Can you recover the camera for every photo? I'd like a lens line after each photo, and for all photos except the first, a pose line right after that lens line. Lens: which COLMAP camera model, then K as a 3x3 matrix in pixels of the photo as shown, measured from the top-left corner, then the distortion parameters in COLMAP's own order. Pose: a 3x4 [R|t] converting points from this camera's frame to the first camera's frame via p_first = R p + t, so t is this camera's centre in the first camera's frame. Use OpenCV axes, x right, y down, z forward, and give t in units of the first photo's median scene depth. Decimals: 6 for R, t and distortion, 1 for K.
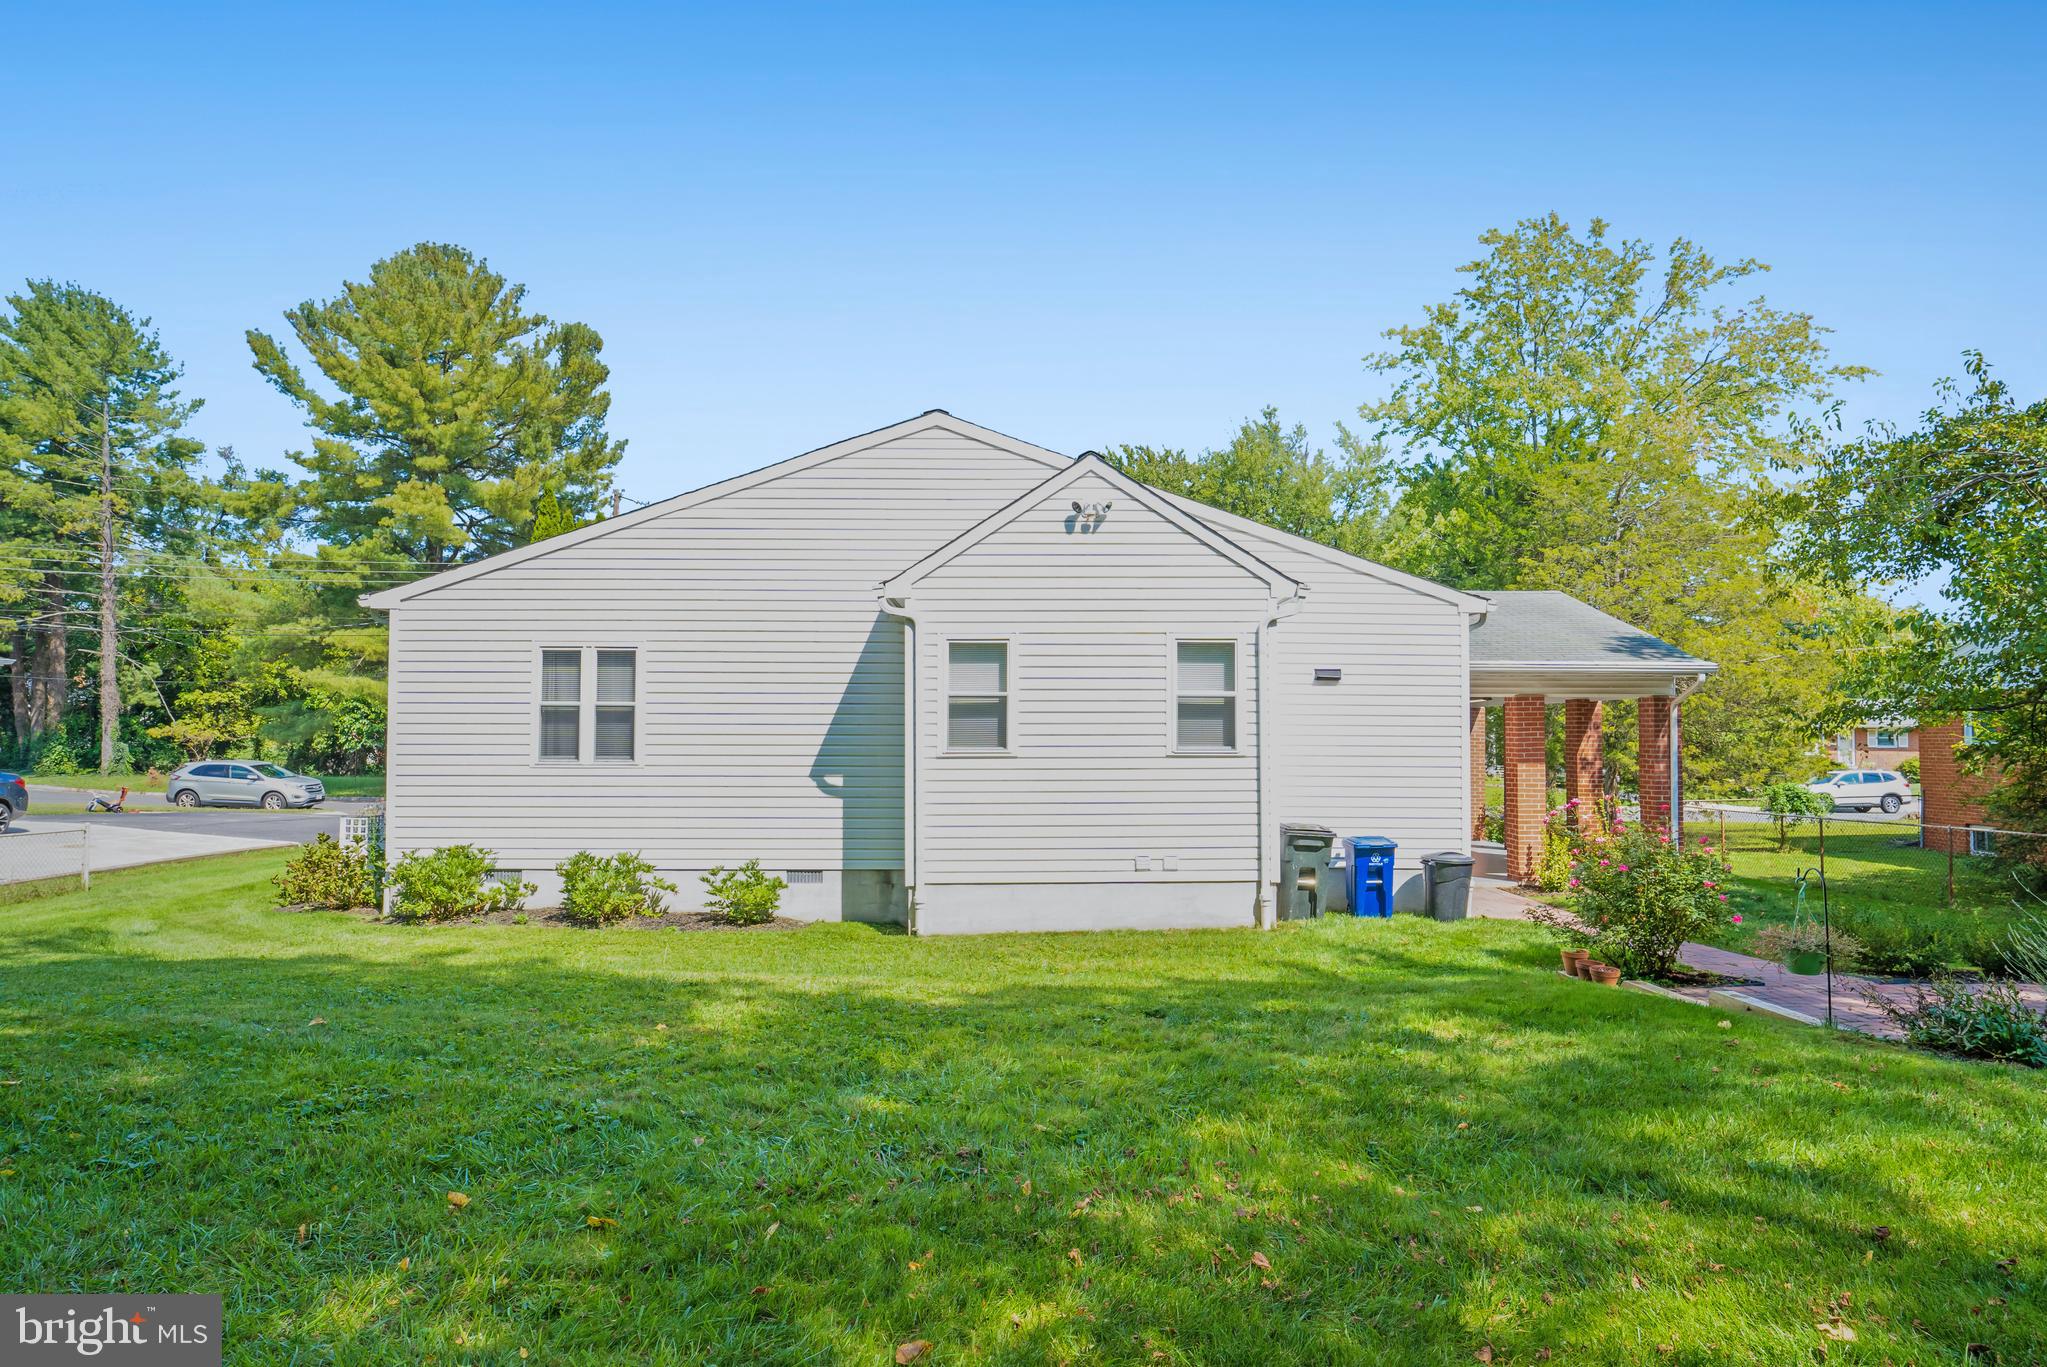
lens RADIAL K [[1235.3, 0, 1019.1], [0, 1235.3, 691.7], [0, 0, 1]] dist [-0.040872, 0.033695]
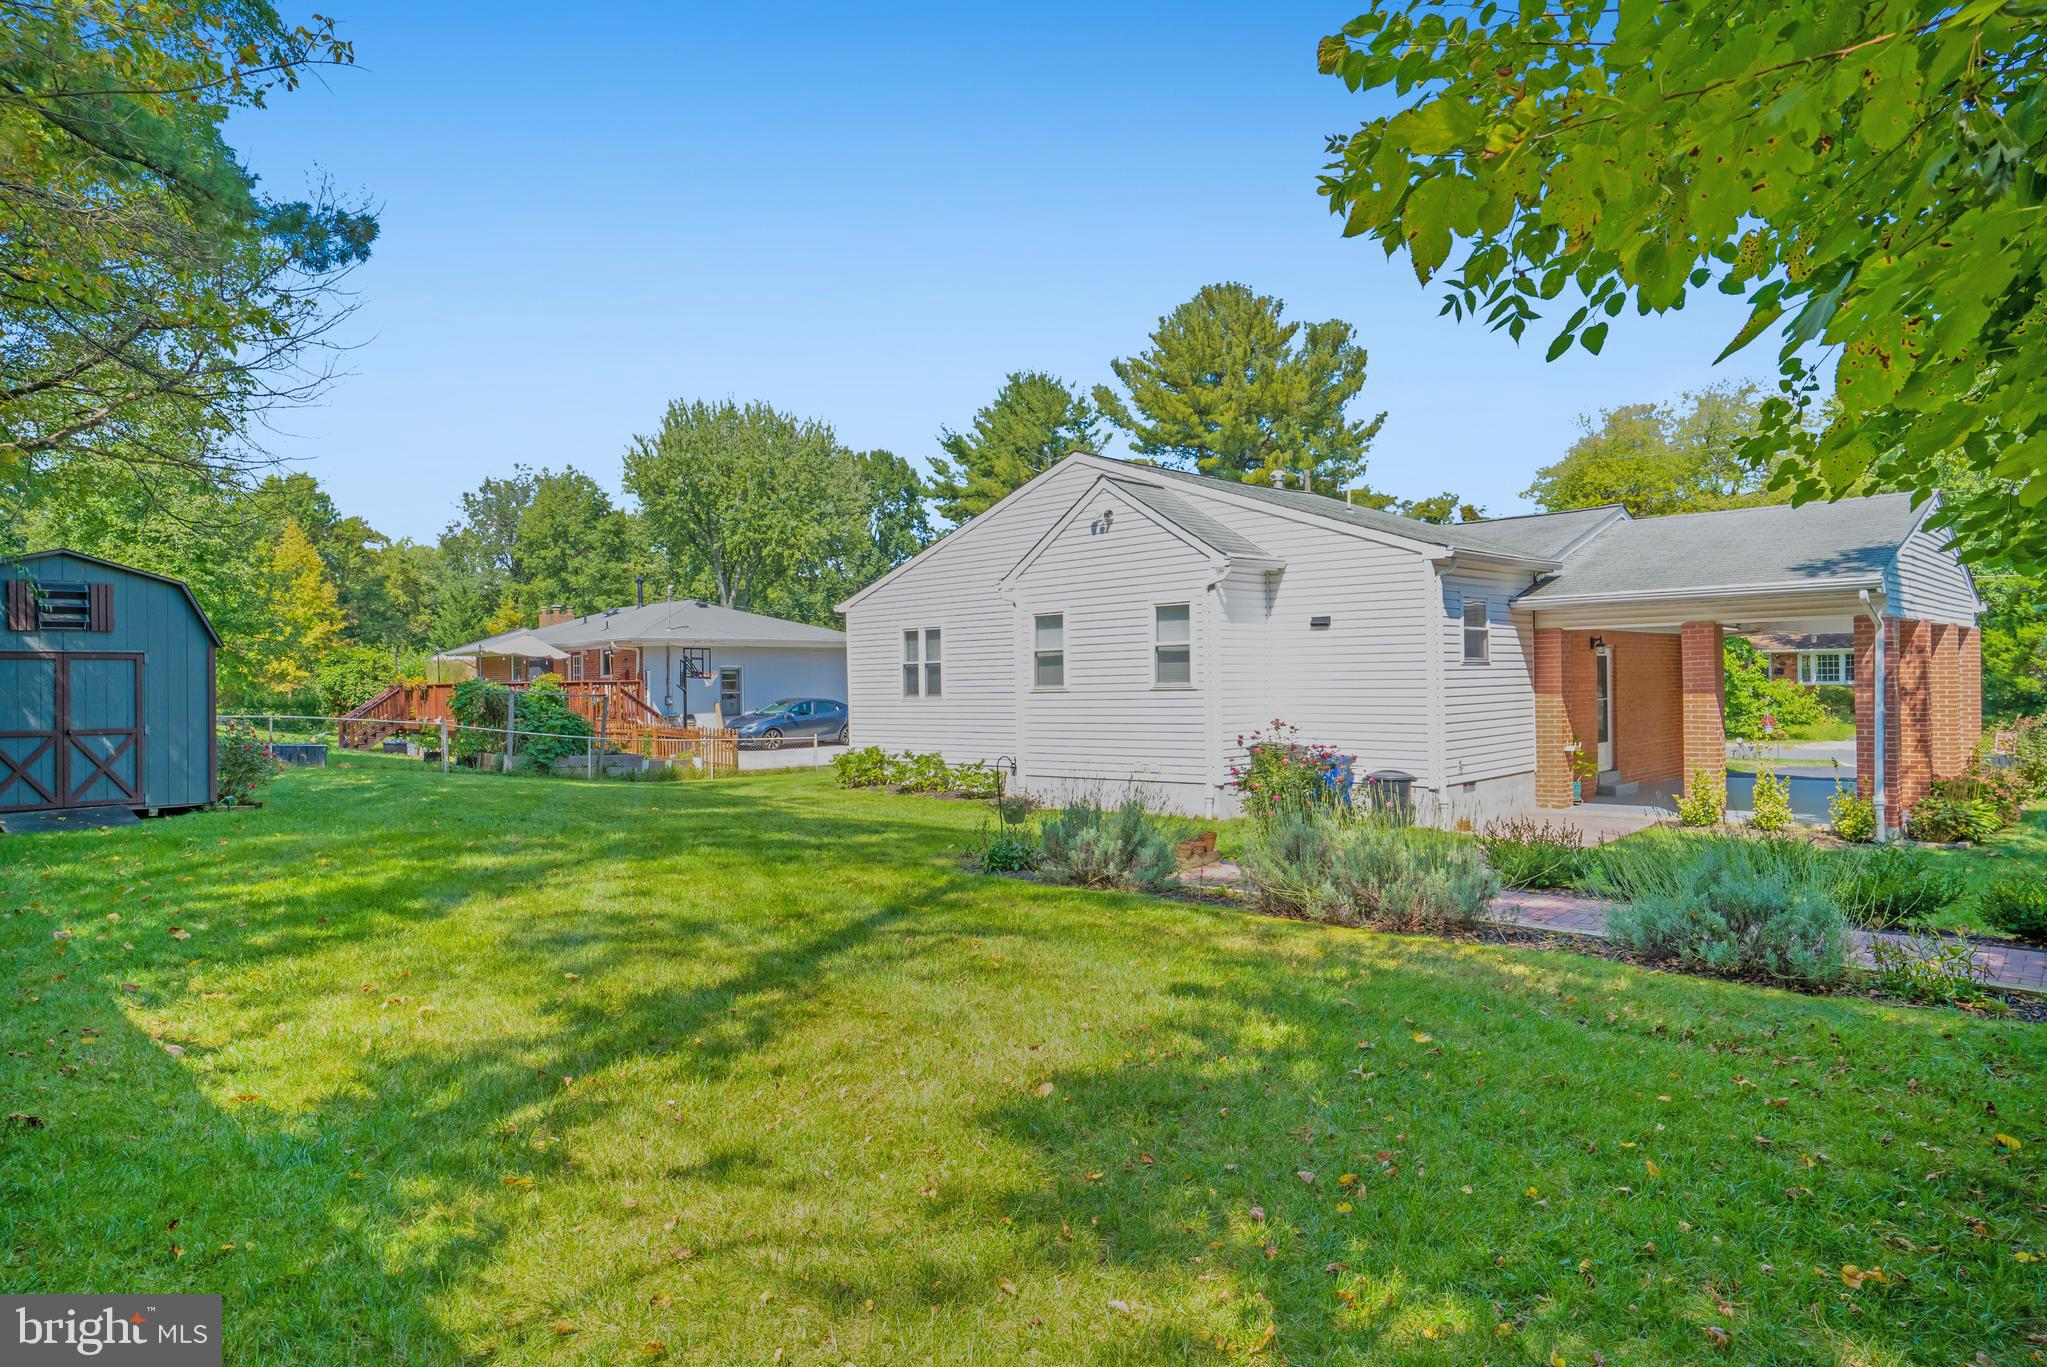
lens RADIAL K [[1235.3, 0, 1038.4], [0, 1235.3, 686.7], [0, 0, 1]] dist [-0.040872, 0.033695]
pose [[0.690773, -0.013185, -0.722952, 0.953692], [0.044861, 0.998689, 0.024651, 0.008291], [0.721679, -0.049461, 0.690459, -0.036855]]
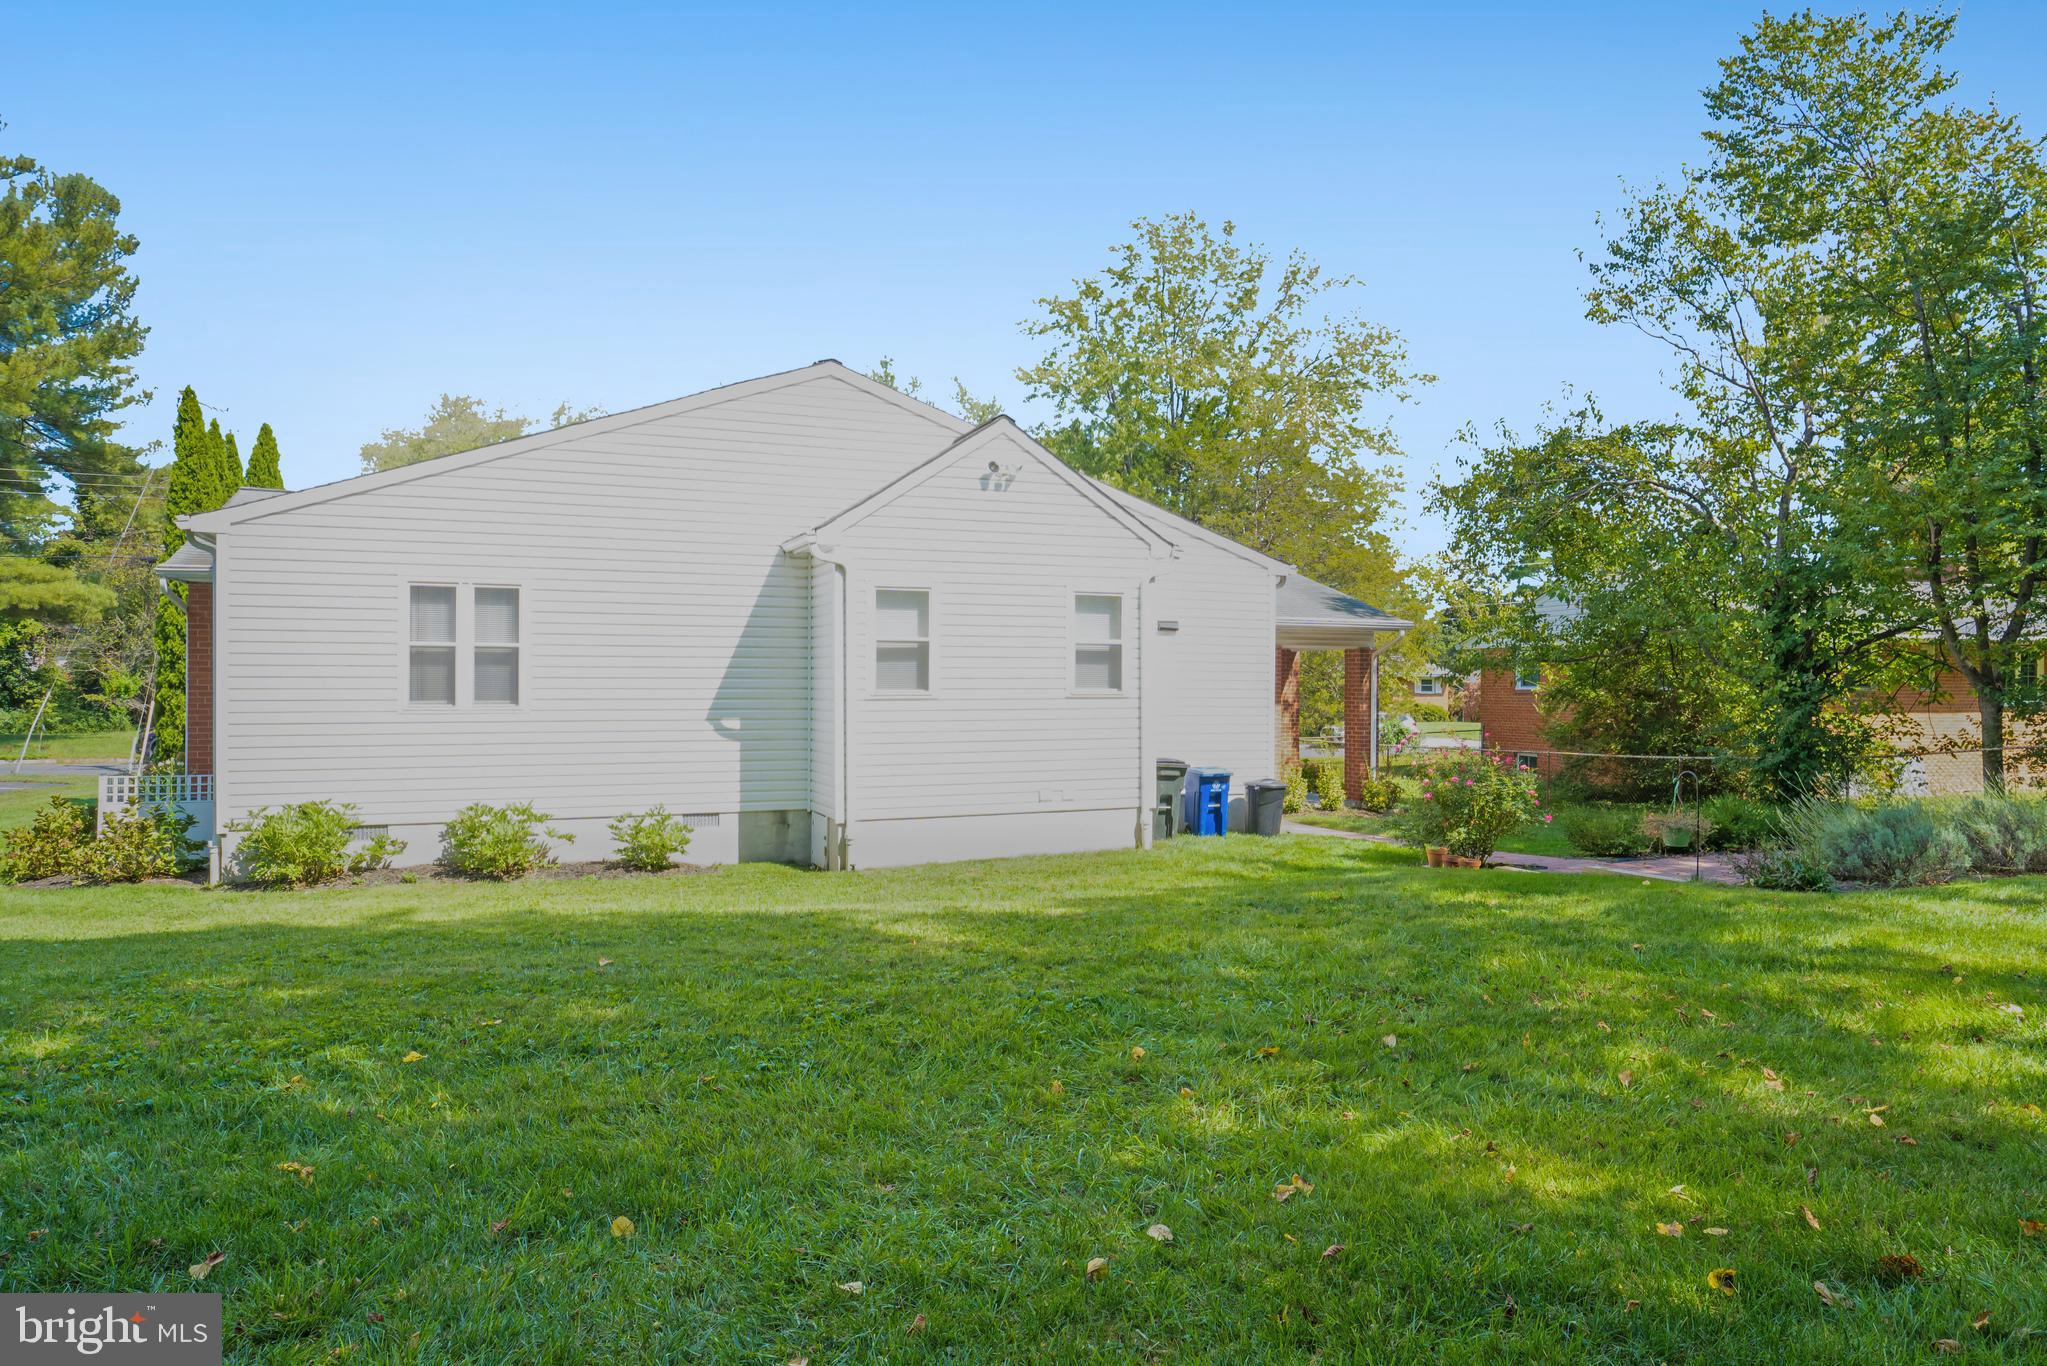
lens RADIAL K [[1235.3, 0, 1067.7], [0, 1235.3, 689.0], [0, 0, 1]] dist [-0.040872, 0.033695]
pose [[0.931649, -0.001766, 0.363355, -0.261549], [-0.013024, 0.999183, 0.038250, 0.002168], [-0.363126, -0.040368, 0.930865, -0.028423]]
